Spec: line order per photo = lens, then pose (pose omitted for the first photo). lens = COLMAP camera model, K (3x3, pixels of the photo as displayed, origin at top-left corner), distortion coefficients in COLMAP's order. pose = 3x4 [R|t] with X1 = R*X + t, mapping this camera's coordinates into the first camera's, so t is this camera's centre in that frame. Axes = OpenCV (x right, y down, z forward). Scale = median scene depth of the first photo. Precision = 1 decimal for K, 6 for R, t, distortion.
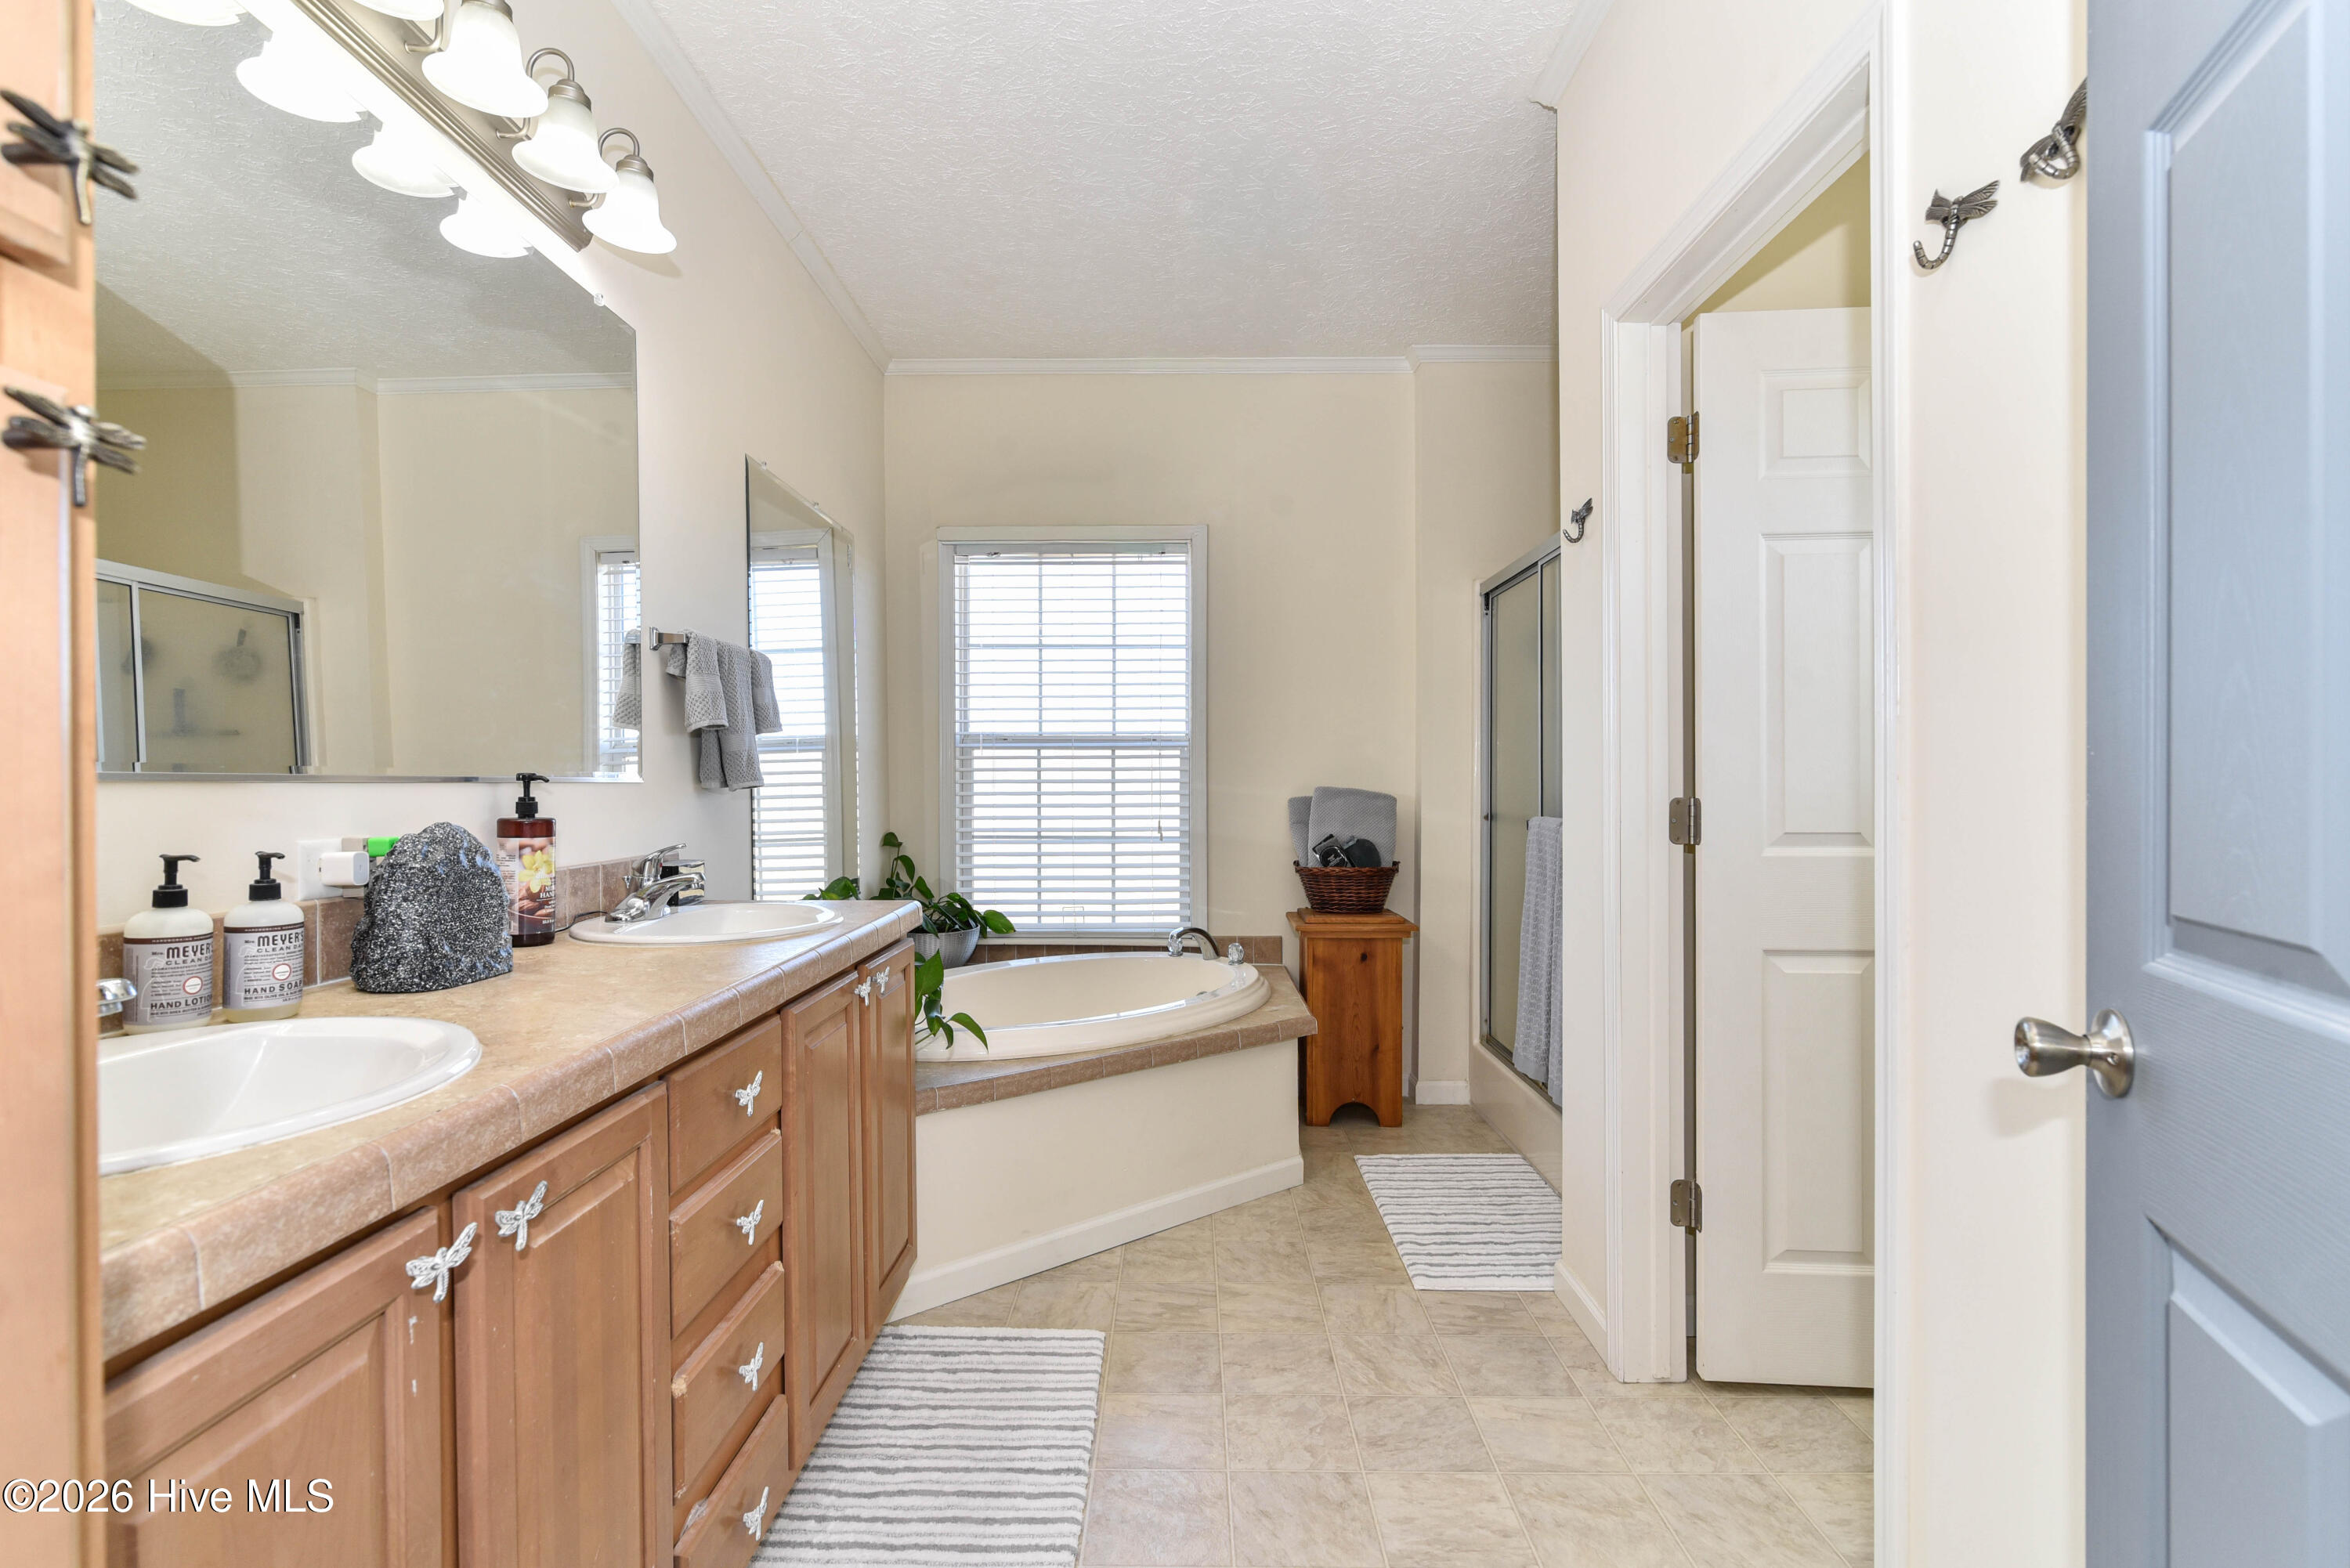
lens RADIAL K [[1089.9, 0, 1144.7], [0, 1089.9, 784.2], [0, 0, 1]] dist [-0.005433, 0.001576]
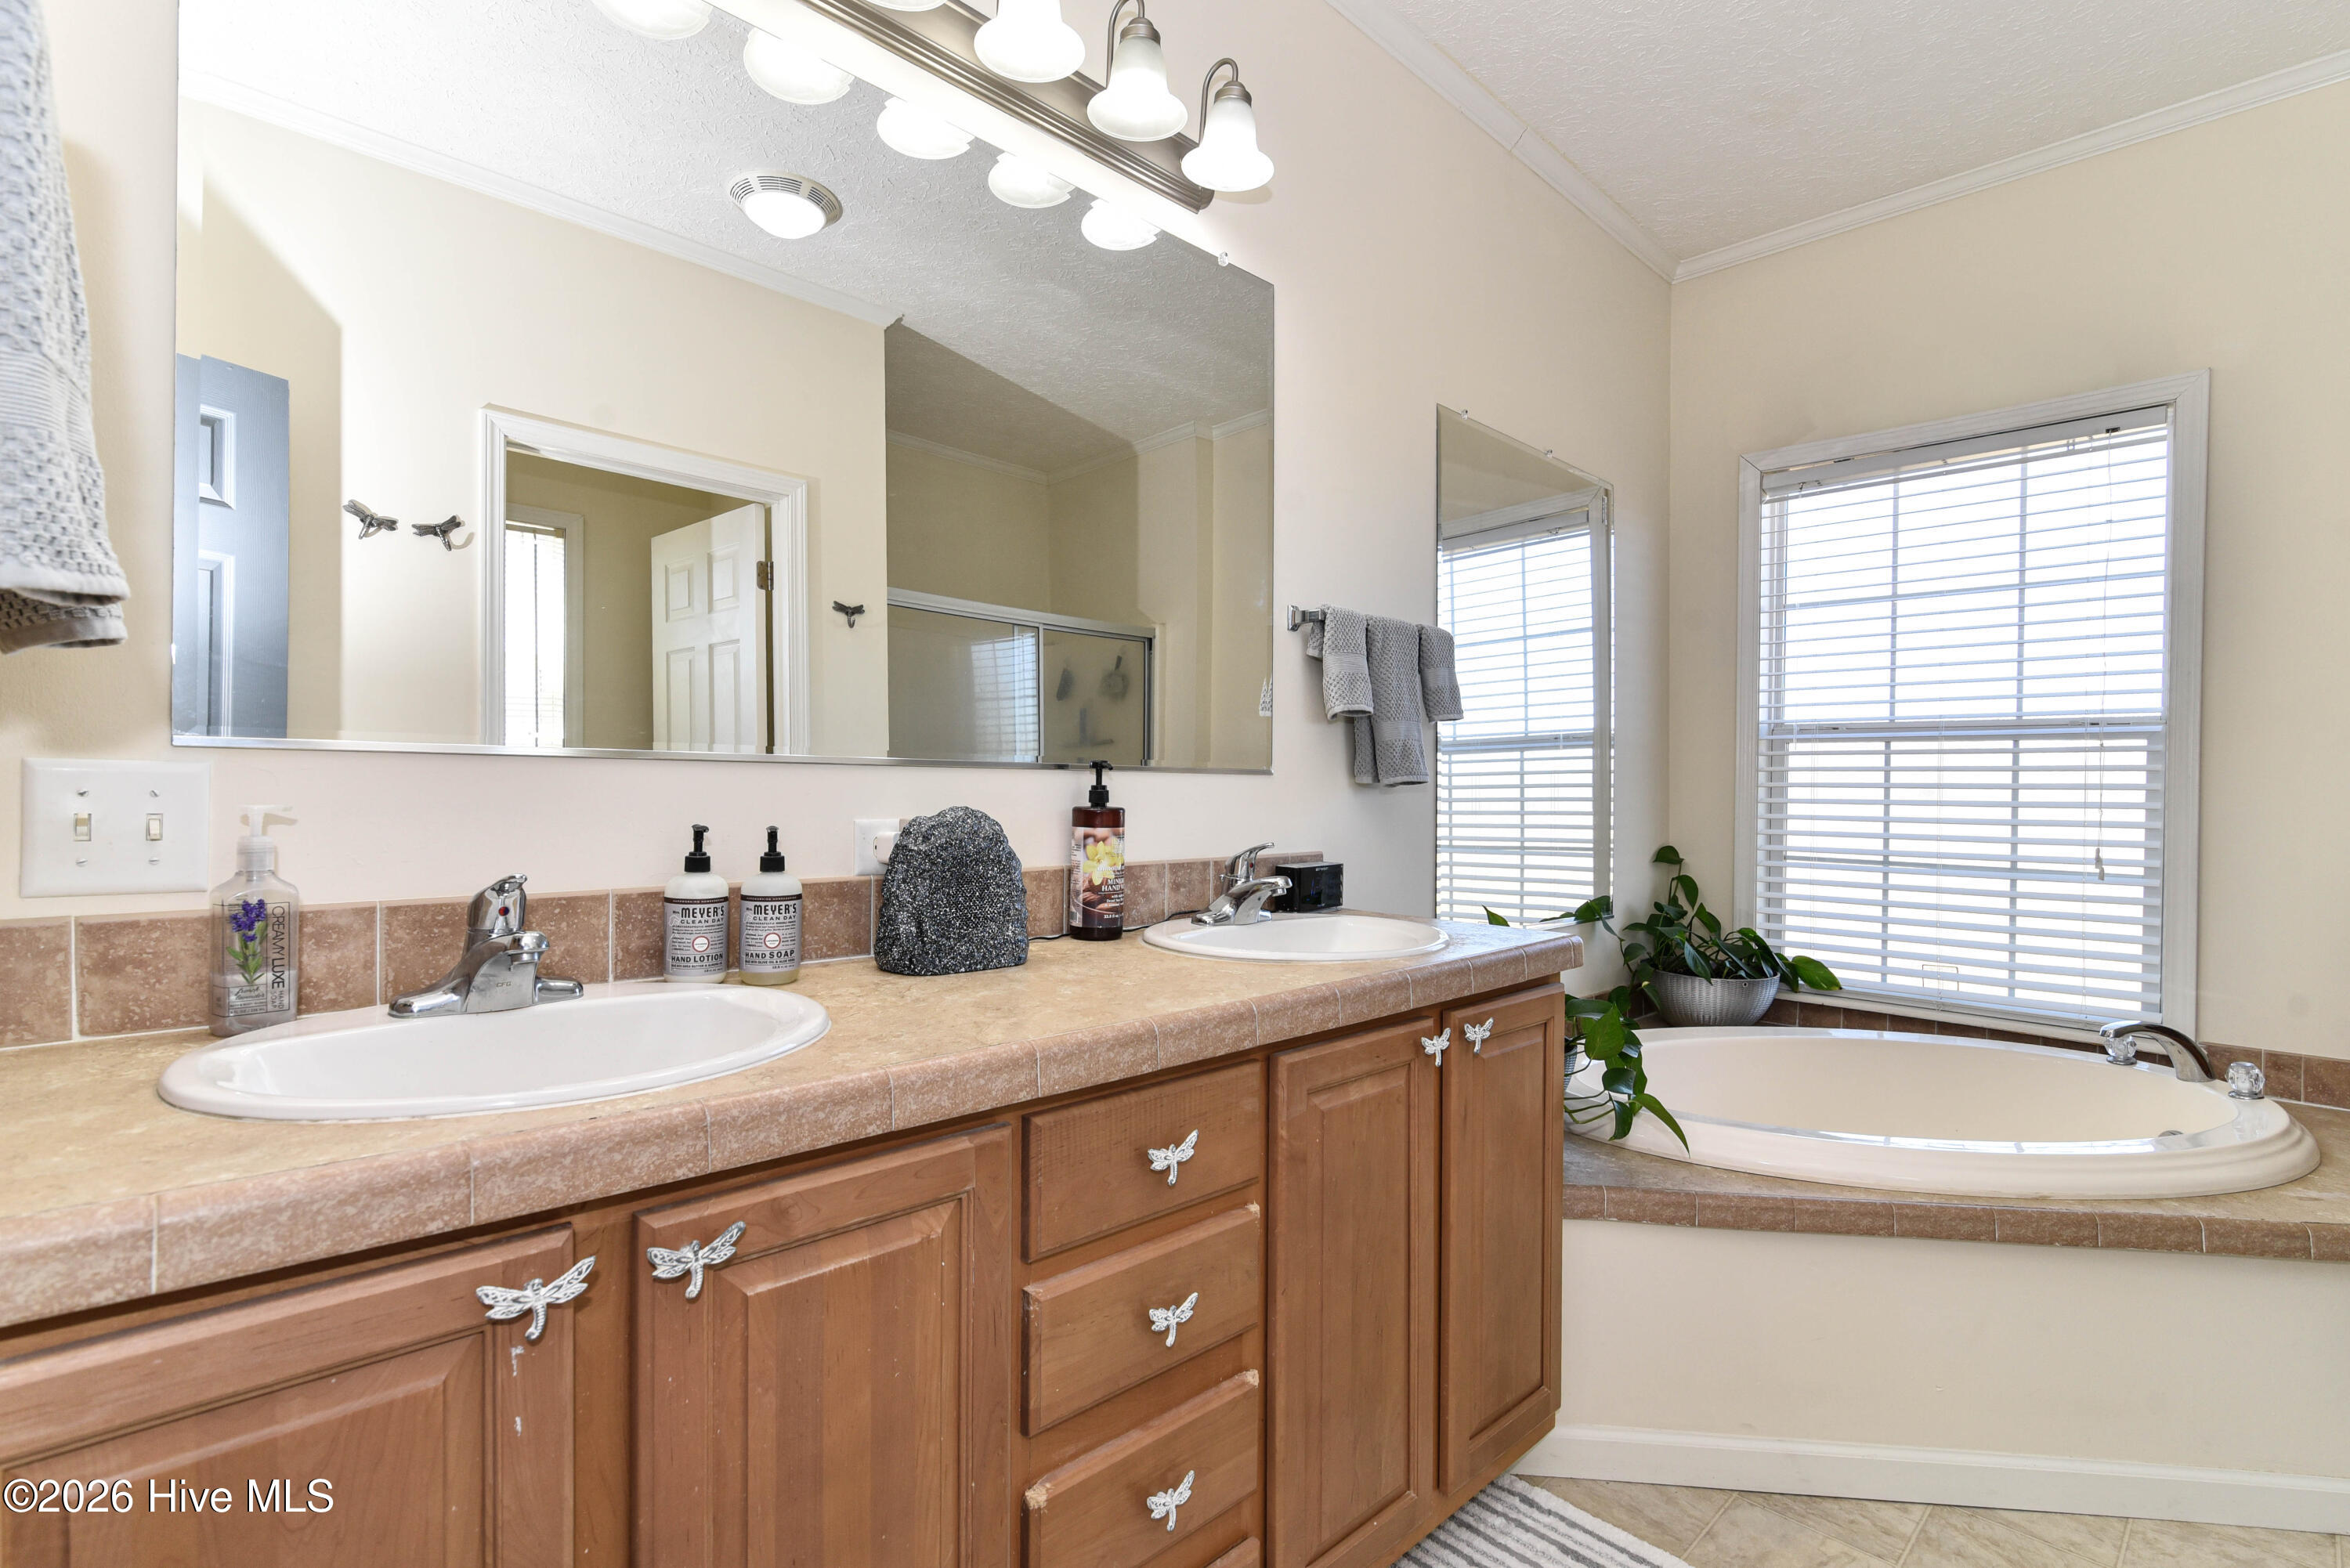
lens RADIAL K [[1089.9, 0, 1173.8], [0, 1089.9, 796.8], [0, 0, 1]] dist [-0.005433, 0.001576]
pose [[0.714621, 0.016658, -0.699314, 0.105308], [-0.014604, 0.999854, 0.008894, 0.008118], [0.699359, 0.003857, 0.714760, 0.239327]]
